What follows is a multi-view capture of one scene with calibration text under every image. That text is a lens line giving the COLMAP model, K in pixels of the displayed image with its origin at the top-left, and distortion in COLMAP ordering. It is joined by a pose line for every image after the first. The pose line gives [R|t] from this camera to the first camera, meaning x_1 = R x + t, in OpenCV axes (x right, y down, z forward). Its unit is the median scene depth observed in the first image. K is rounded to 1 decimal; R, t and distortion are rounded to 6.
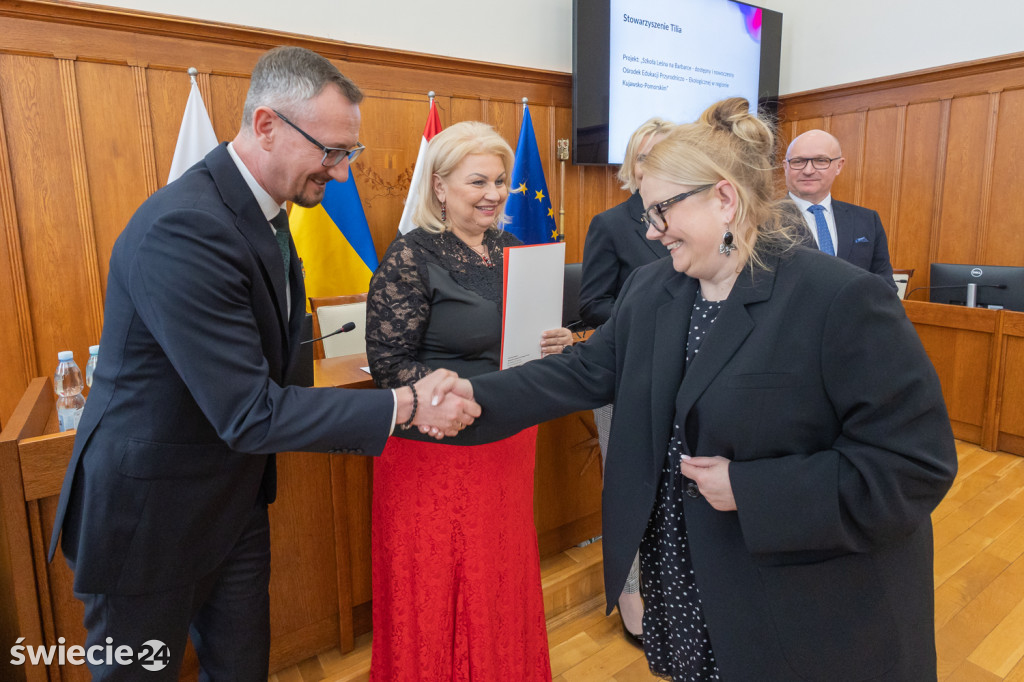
lens RADIAL K [[589.3, 0, 504.6], [0, 589.3, 277.7], [0, 0, 1]] dist [0.004389, -0.002384]
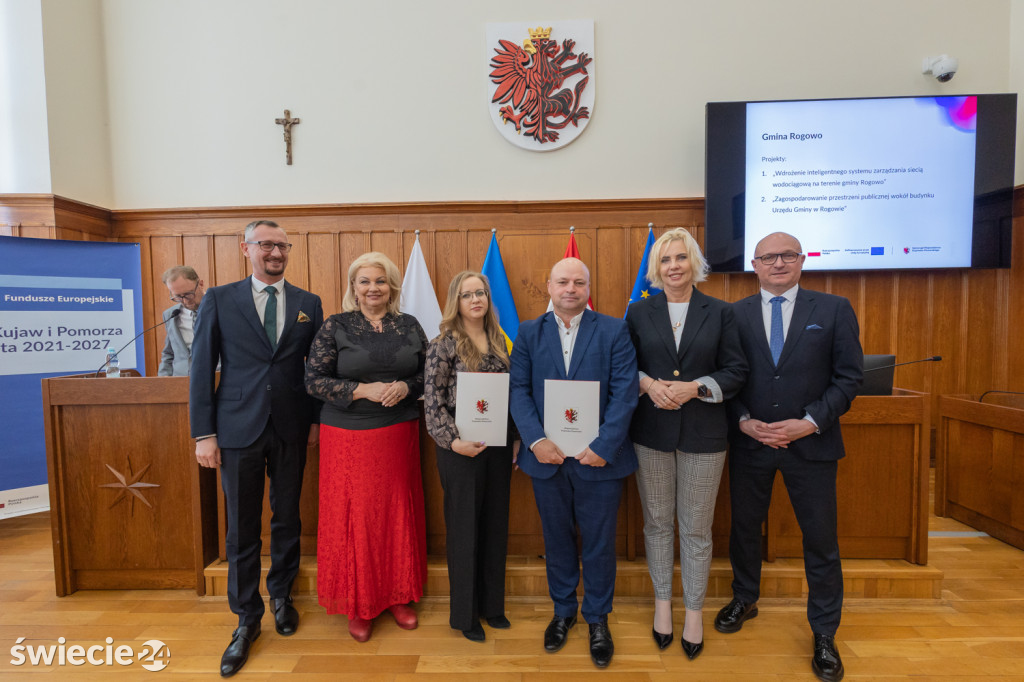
lens RADIAL K [[462.7, 0, 514.3], [0, 462.7, 346.2], [0, 0, 1]] dist [0.000288, -0.002553]
pose [[0.823581, 0.037989, -0.565925, 0.389967], [-0.068894, 0.997067, -0.033330, 0.010245], [0.562999, 0.066439, 0.823783, 0.043938]]
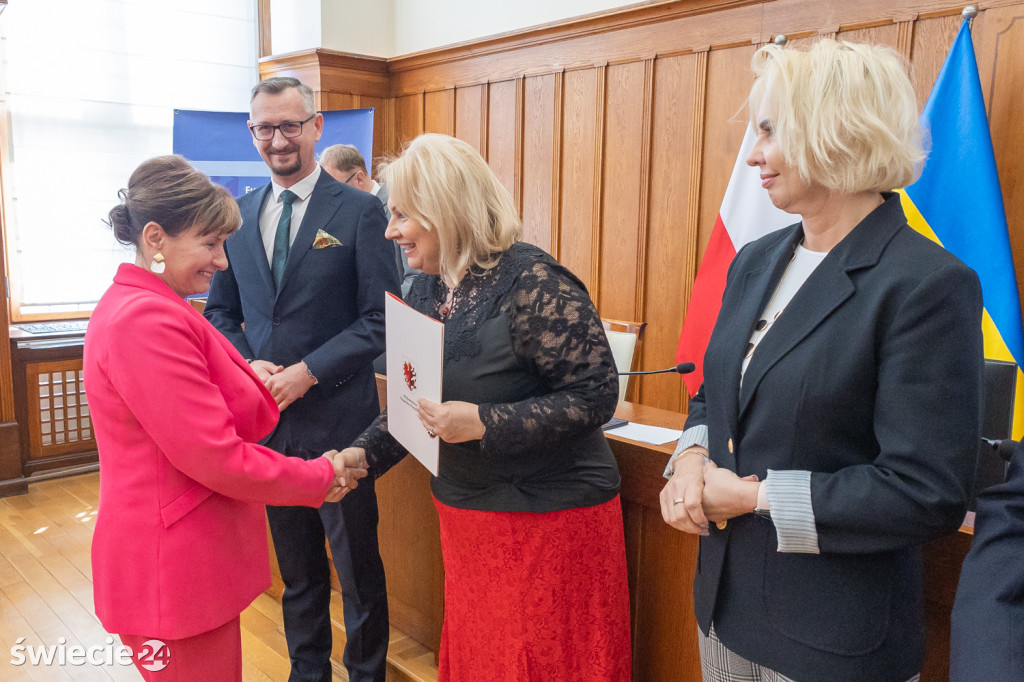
lens RADIAL K [[858.5, 0, 481.9], [0, 858.5, 333.0], [0, 0, 1]] dist [0.000138, 0.004592]
pose [[0.138834, 0.164397, -0.976575, 0.473746], [-0.127912, 0.980841, 0.146930, -0.065080], [0.982020, 0.104517, 0.157202, 0.370805]]
